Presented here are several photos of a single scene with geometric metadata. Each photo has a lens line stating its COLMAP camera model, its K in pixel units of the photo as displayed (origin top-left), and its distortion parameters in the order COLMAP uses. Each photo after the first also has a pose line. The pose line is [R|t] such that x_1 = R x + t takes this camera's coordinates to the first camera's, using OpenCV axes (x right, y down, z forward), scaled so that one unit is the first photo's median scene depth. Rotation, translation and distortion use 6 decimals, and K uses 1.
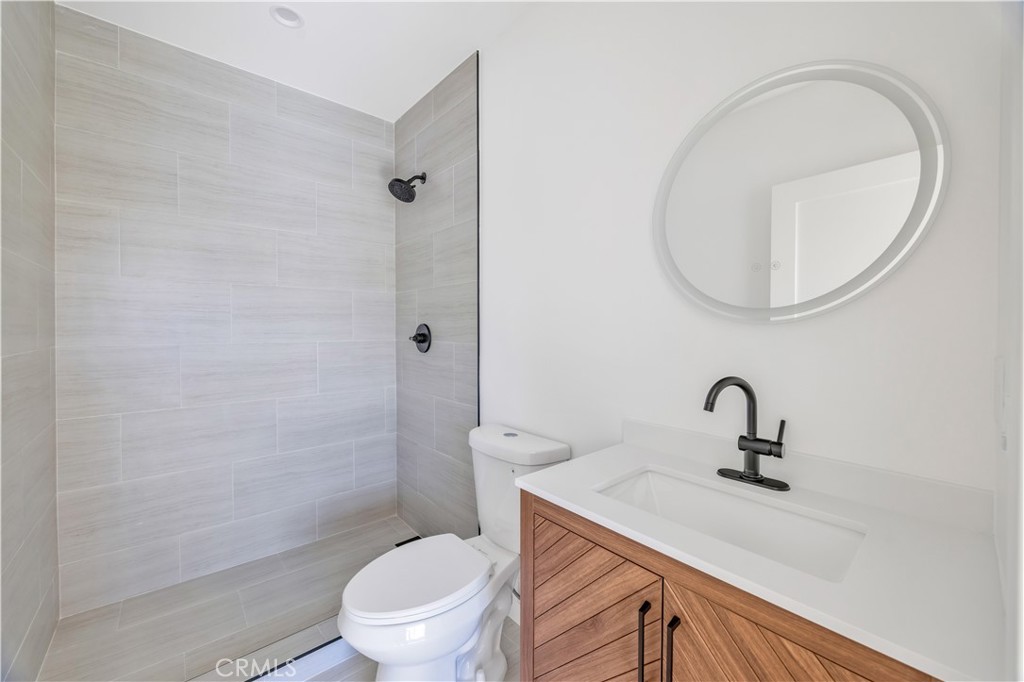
lens RADIAL K [[405.8, 0, 512.0], [0, 405.8, 337.5], [0, 0, 1]] dist [-0.000879, -0.000069]
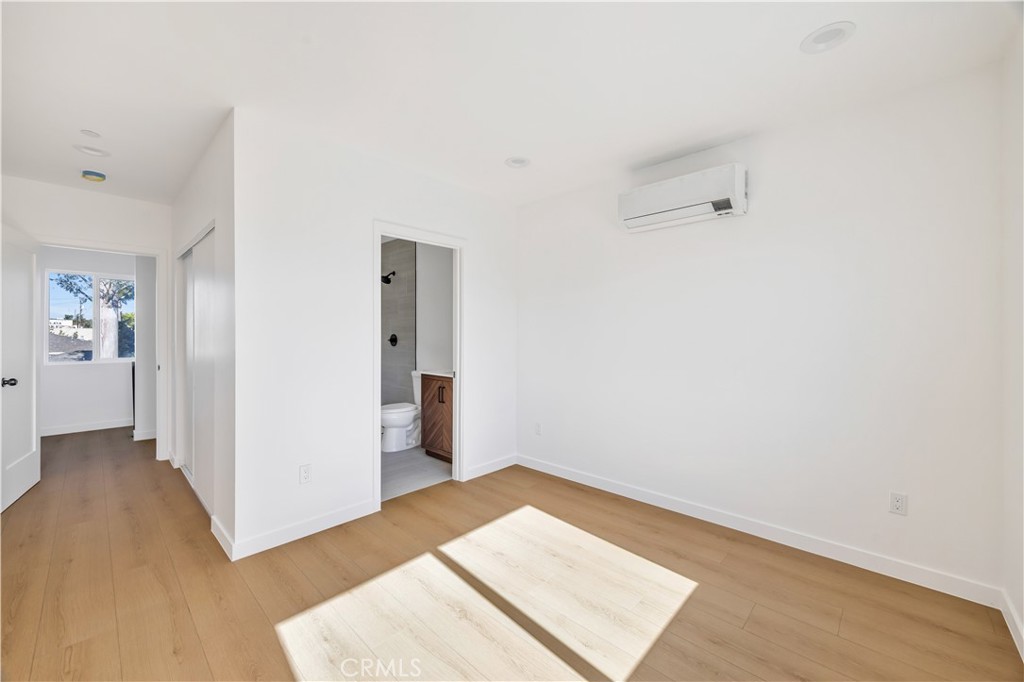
lens RADIAL K [[405.8, 0, 511.7], [0, 405.8, 338.0], [0, 0, 1]] dist [-0.000879, -0.000069]
pose [[0.995073, -0.004396, 0.099043, 0.290255], [0.004971, 0.999972, -0.005565, 0.007028], [-0.099016, 0.006030, 0.995068, -1.782679]]
